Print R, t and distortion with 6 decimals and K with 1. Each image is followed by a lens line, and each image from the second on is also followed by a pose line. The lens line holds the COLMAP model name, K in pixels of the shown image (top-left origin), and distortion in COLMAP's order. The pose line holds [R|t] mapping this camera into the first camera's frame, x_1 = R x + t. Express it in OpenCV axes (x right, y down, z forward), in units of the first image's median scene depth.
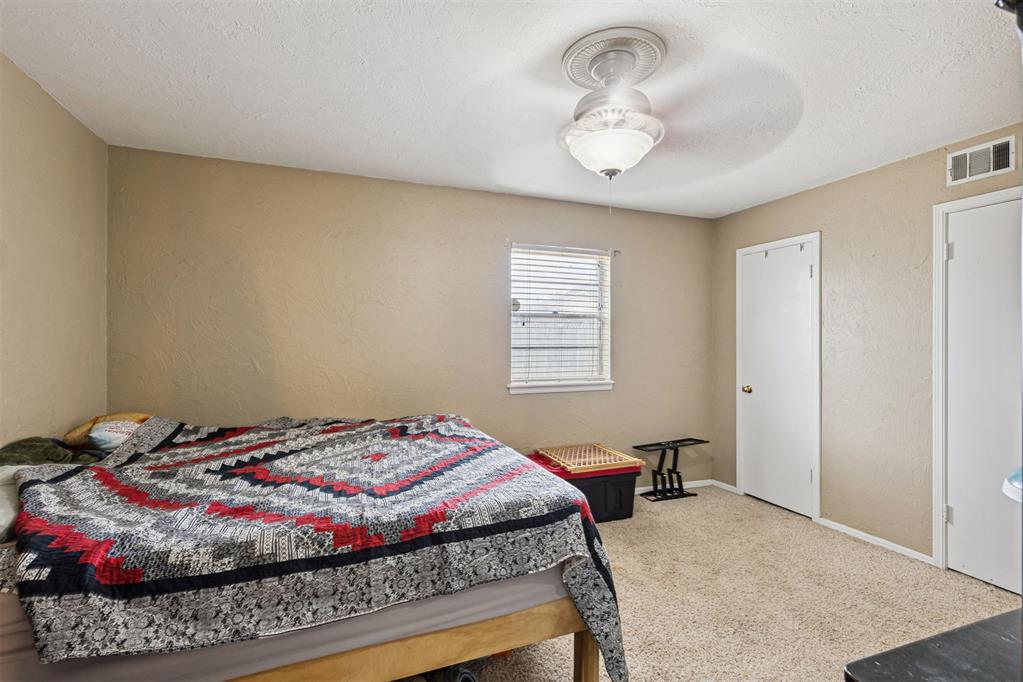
lens RADIAL K [[461.3, 0, 516.3], [0, 461.3, 336.9], [0, 0, 1]] dist [0.008182, -0.001992]
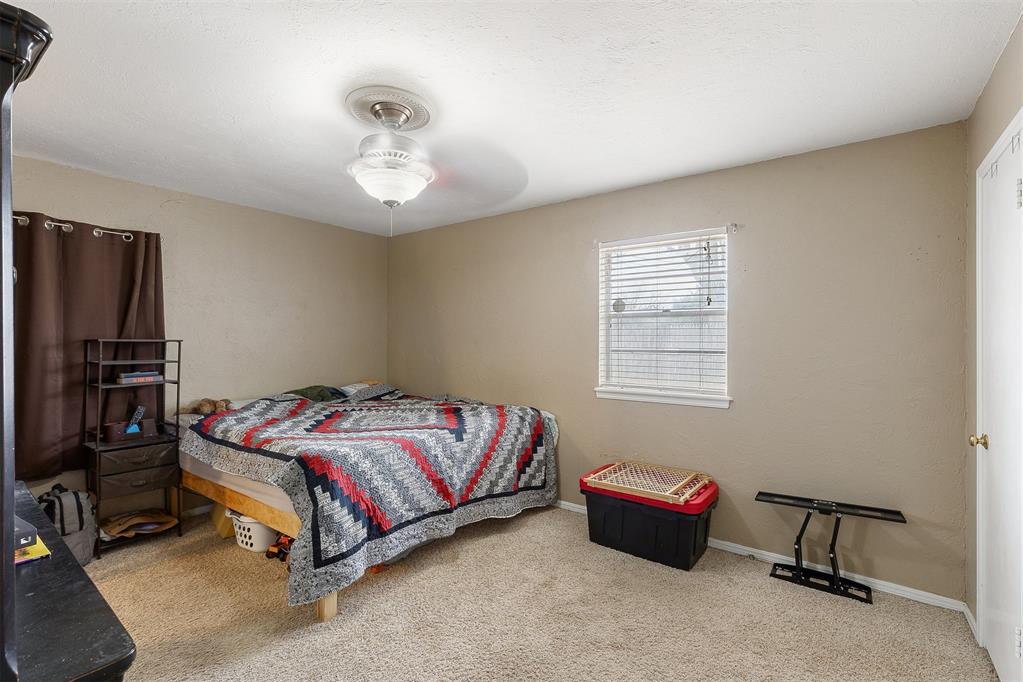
lens RADIAL K [[461.3, 0, 519.0], [0, 461.3, 340.4], [0, 0, 1]] dist [0.008182, -0.001992]
pose [[0.548980, 0.000101, -0.835836, 0.685425], [0.001775, 0.999998, 0.001286, 0.000510], [0.835834, -0.002189, 0.548978, 0.307593]]
